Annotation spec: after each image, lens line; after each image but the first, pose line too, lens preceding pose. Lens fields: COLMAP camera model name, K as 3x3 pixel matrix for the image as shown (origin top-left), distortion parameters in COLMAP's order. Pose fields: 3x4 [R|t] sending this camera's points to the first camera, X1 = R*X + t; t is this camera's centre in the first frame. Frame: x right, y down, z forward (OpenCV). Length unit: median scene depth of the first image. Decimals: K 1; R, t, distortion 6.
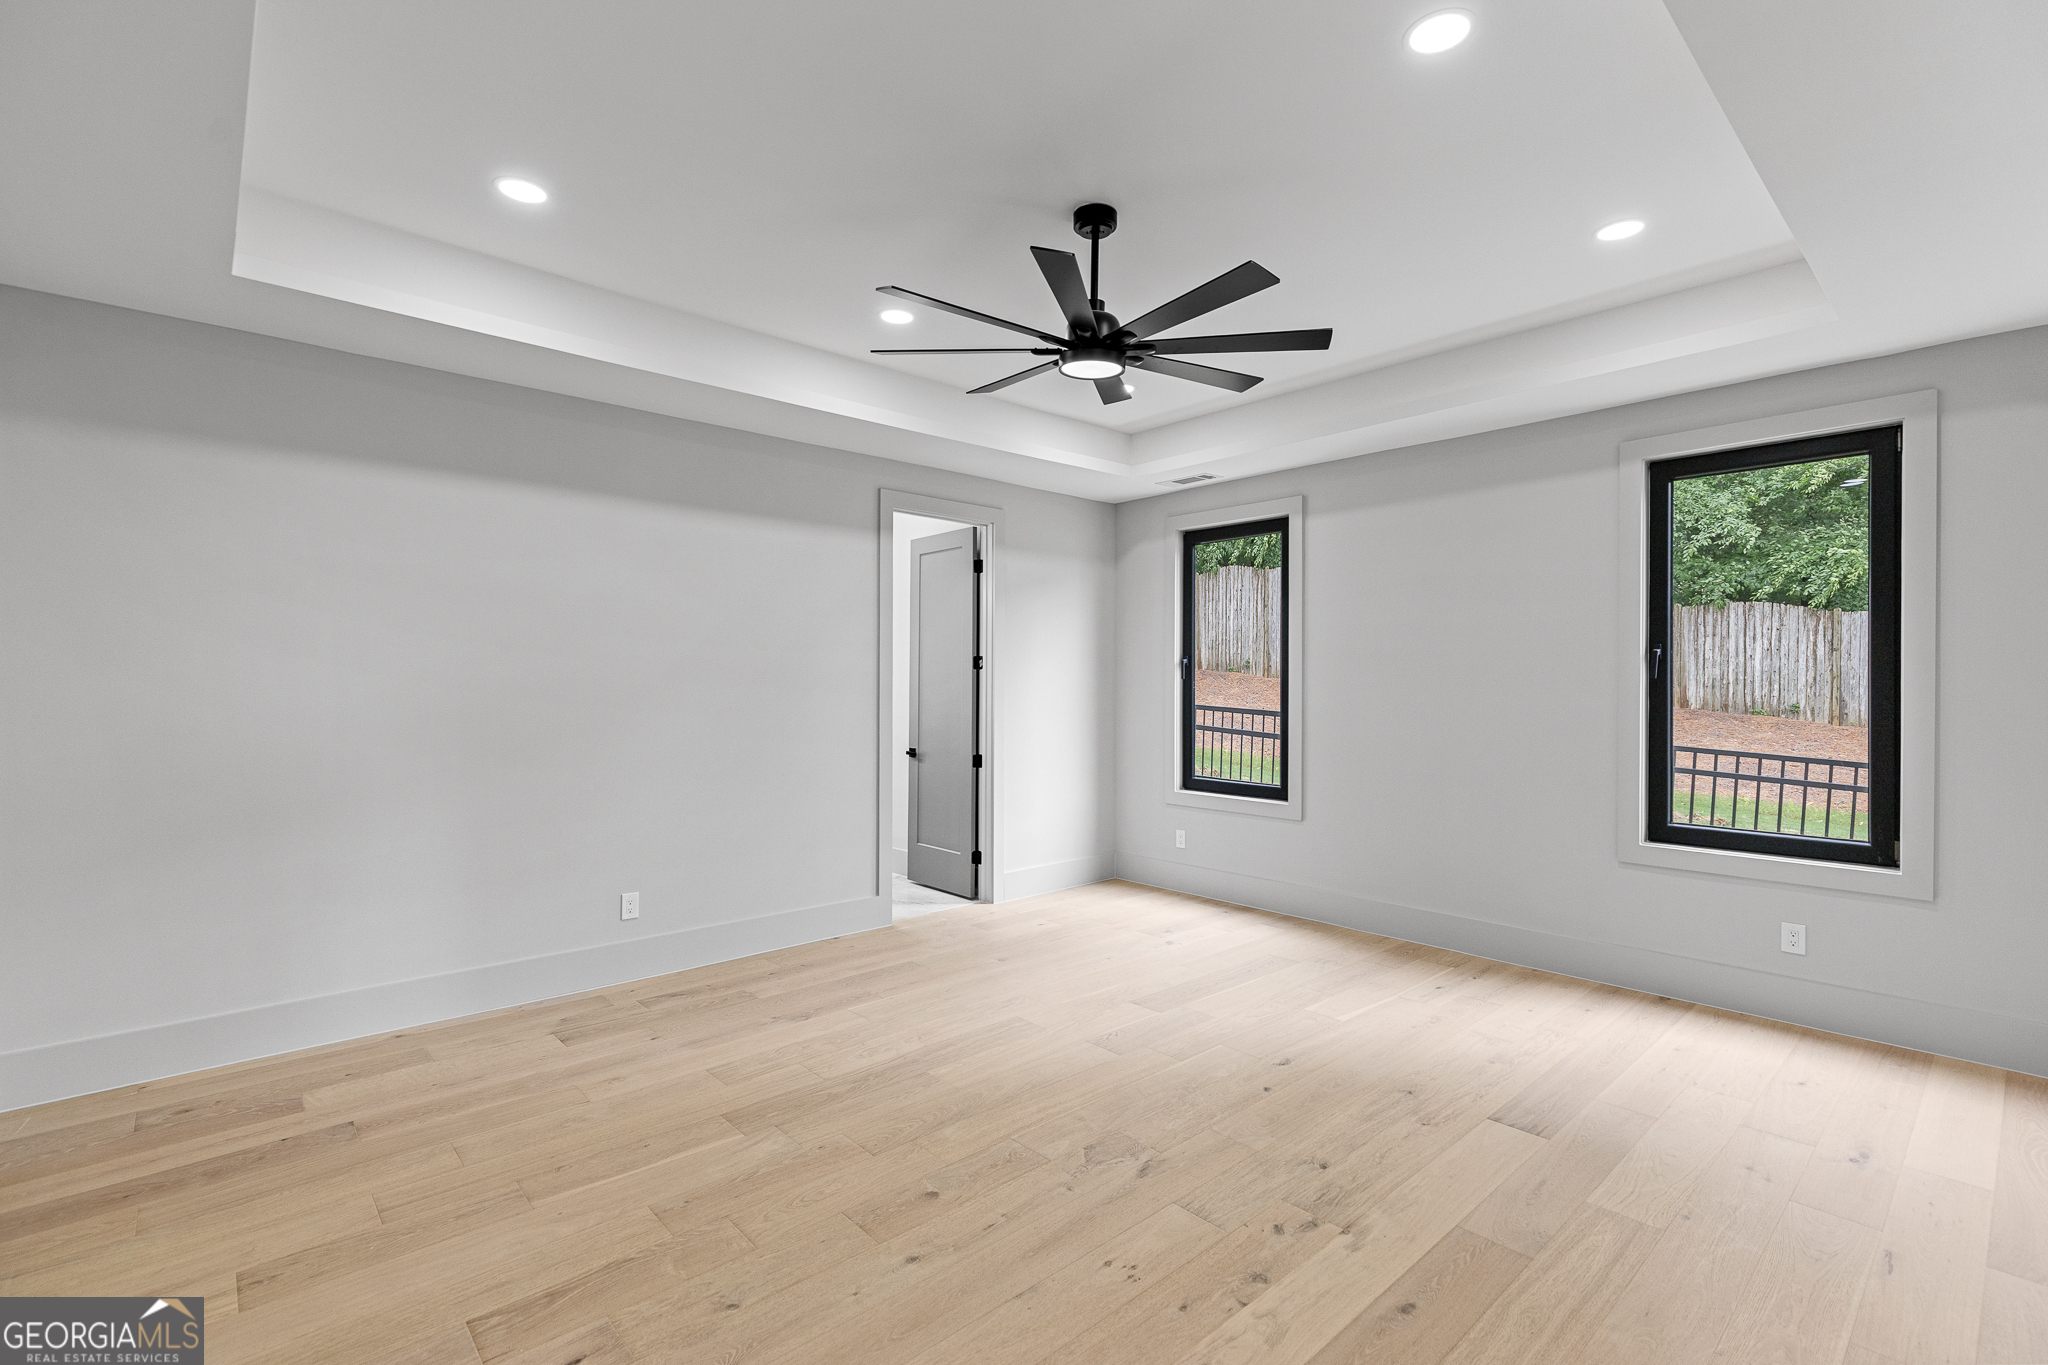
lens RADIAL K [[929.5, 0, 1026.4], [0, 929.5, 691.4], [0, 0, 1]] dist [0.006181, -0.000537]
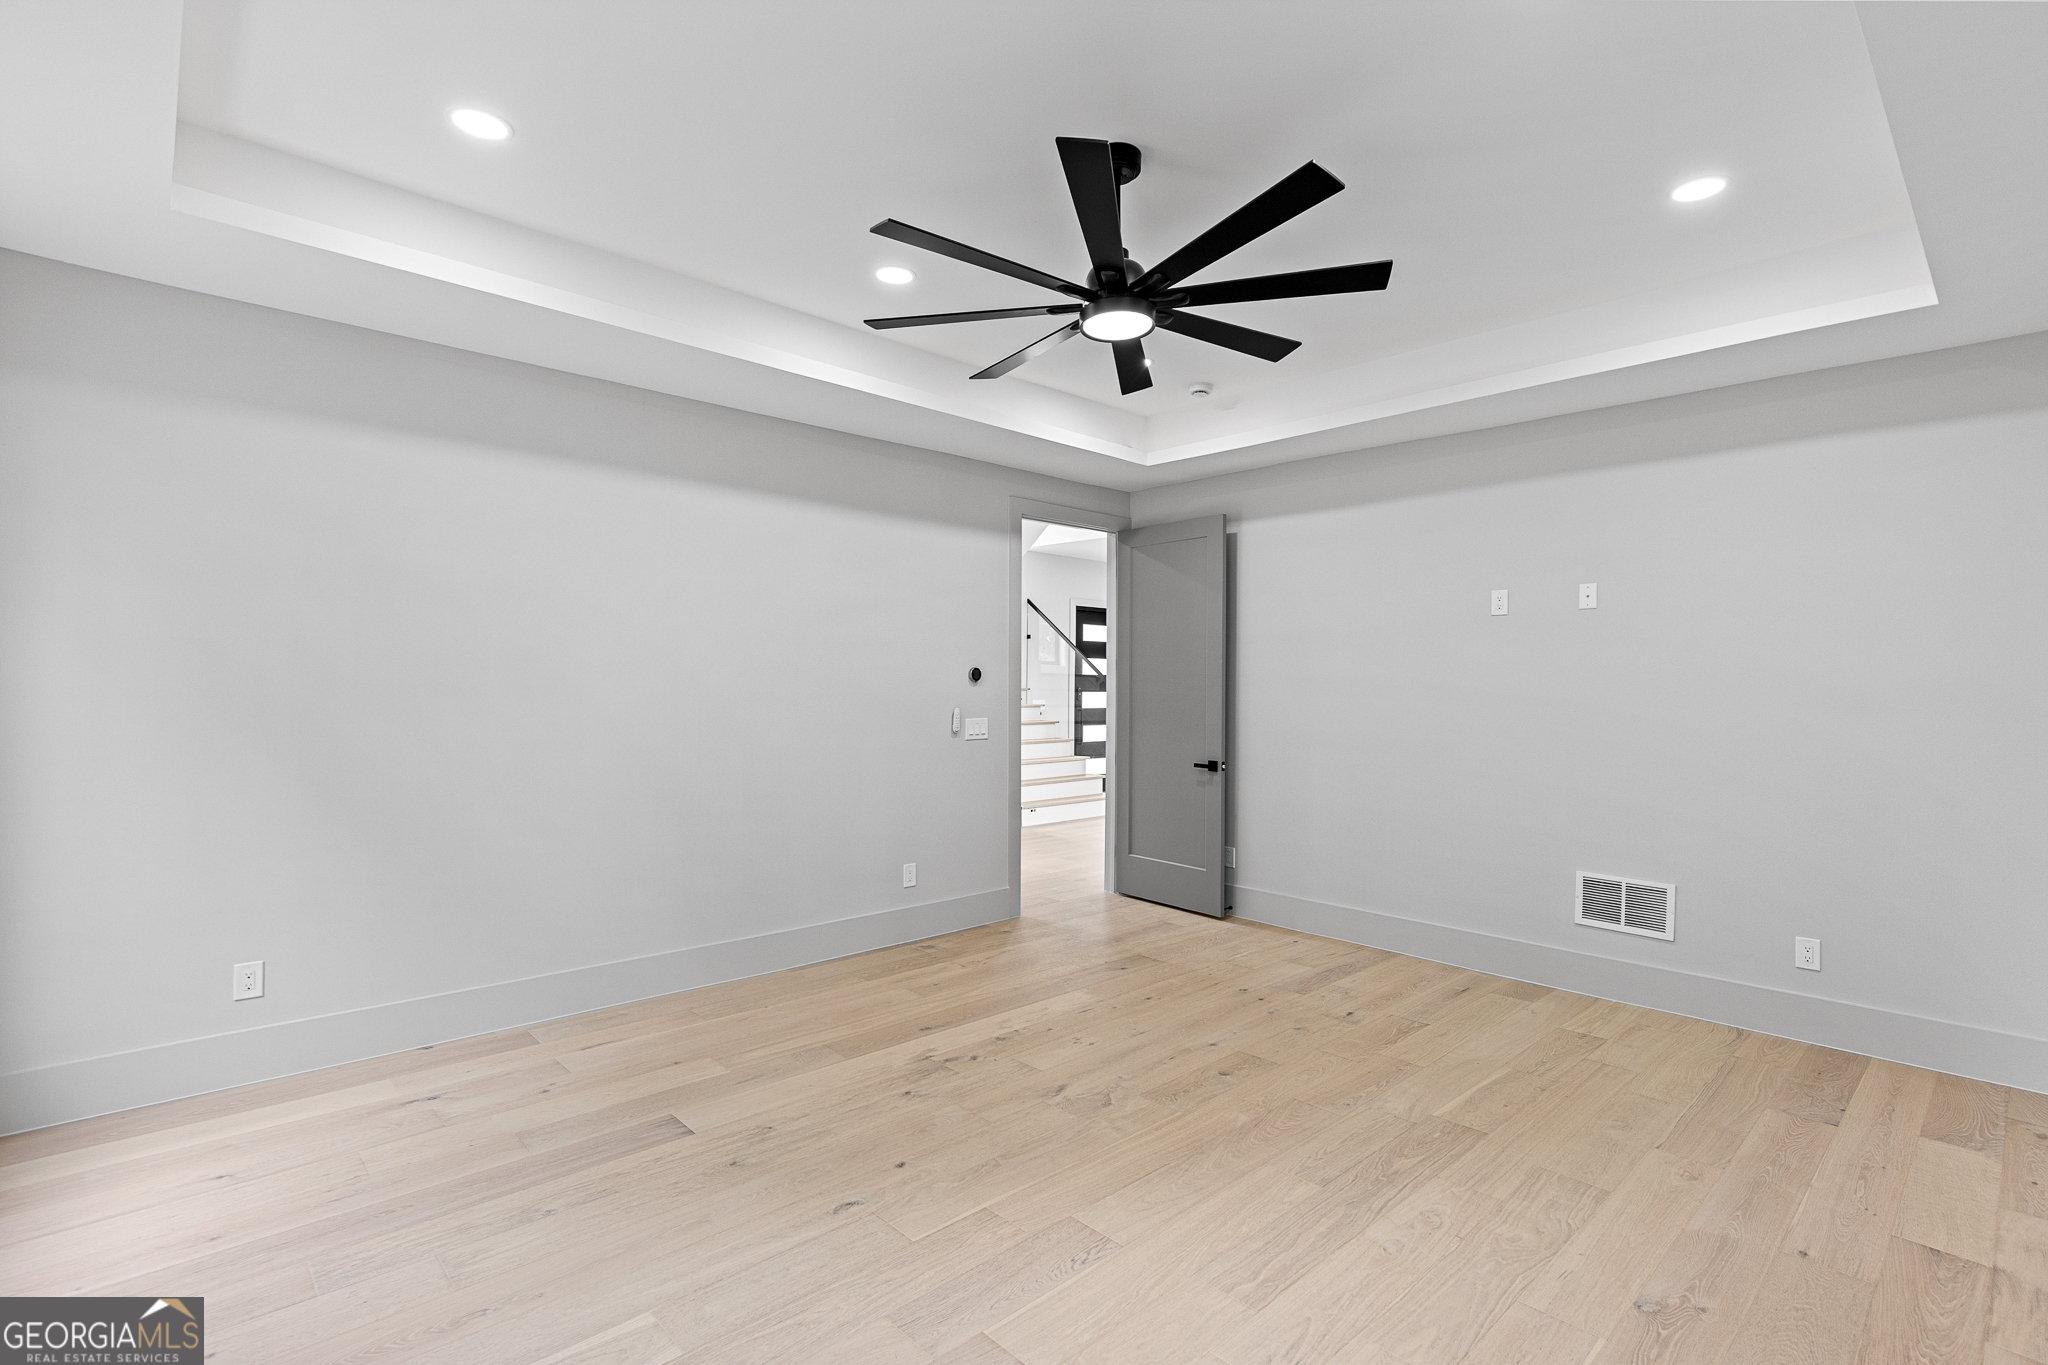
lens RADIAL K [[951.2, 0, 1040.2], [0, 951.2, 680.2], [0, 0, 1]] dist [0.001501, 0.000104]
pose [[-0.999527, -0.011273, -0.028618, 0.177965], [-0.011525, 0.999896, 0.008648, -0.021688], [0.028517, 0.008974, -0.999553, 2.041724]]
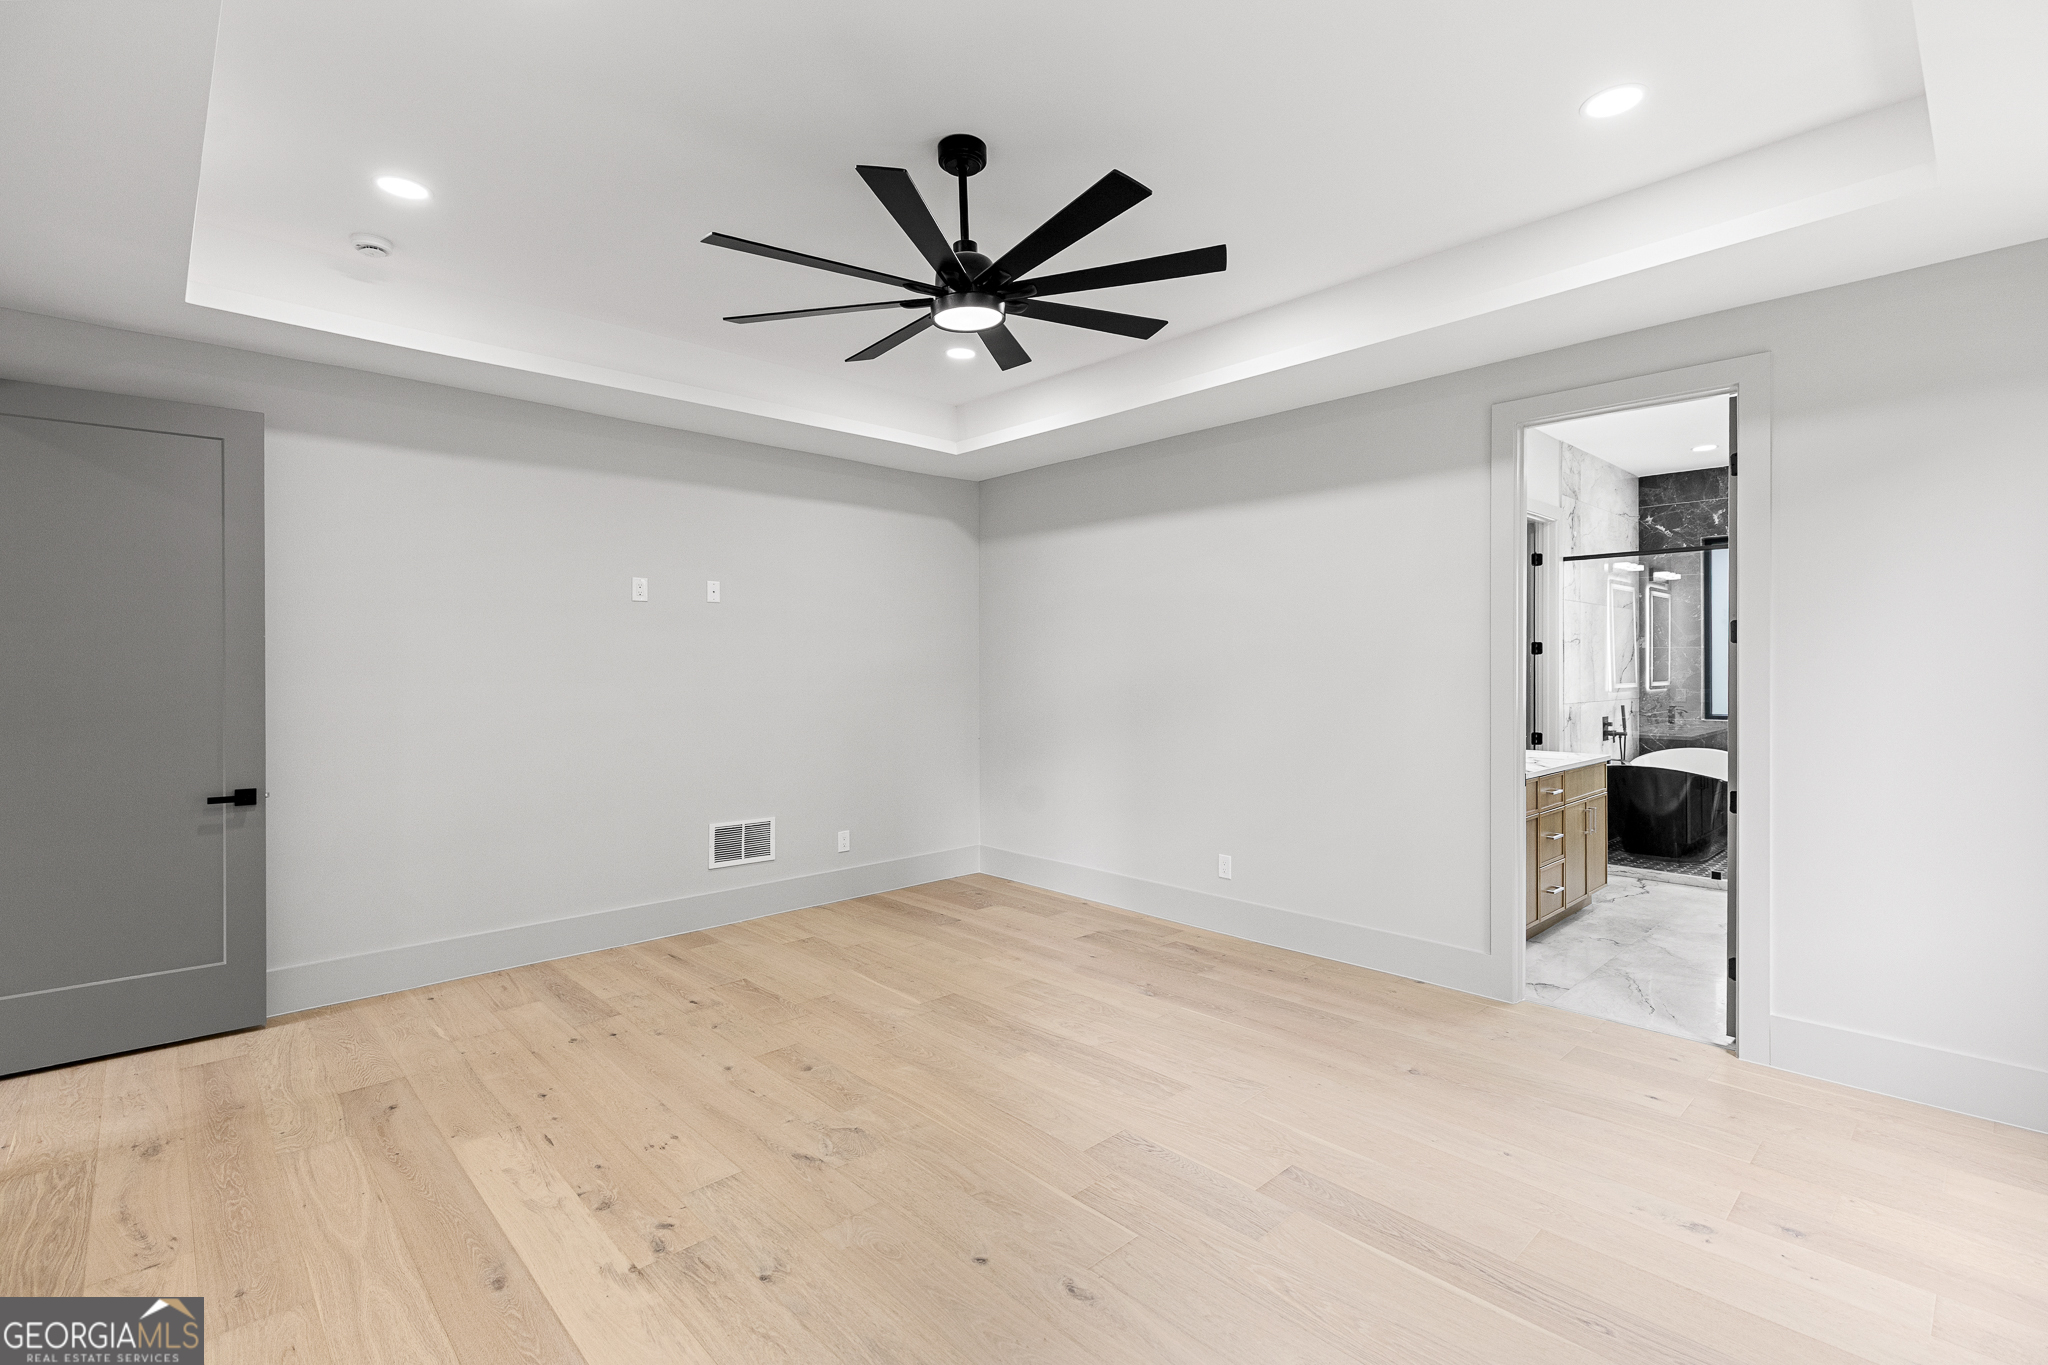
lens RADIAL K [[929.5, 0, 1041.9], [0, 929.5, 668.4], [0, 0, 1]] dist [0.006181, -0.000537]
pose [[0.027686, 0.000050, -0.999617, 1.040289], [-0.006158, 0.999981, -0.000120, -0.010957], [0.999598, 0.006159, 0.027686, 1.123693]]
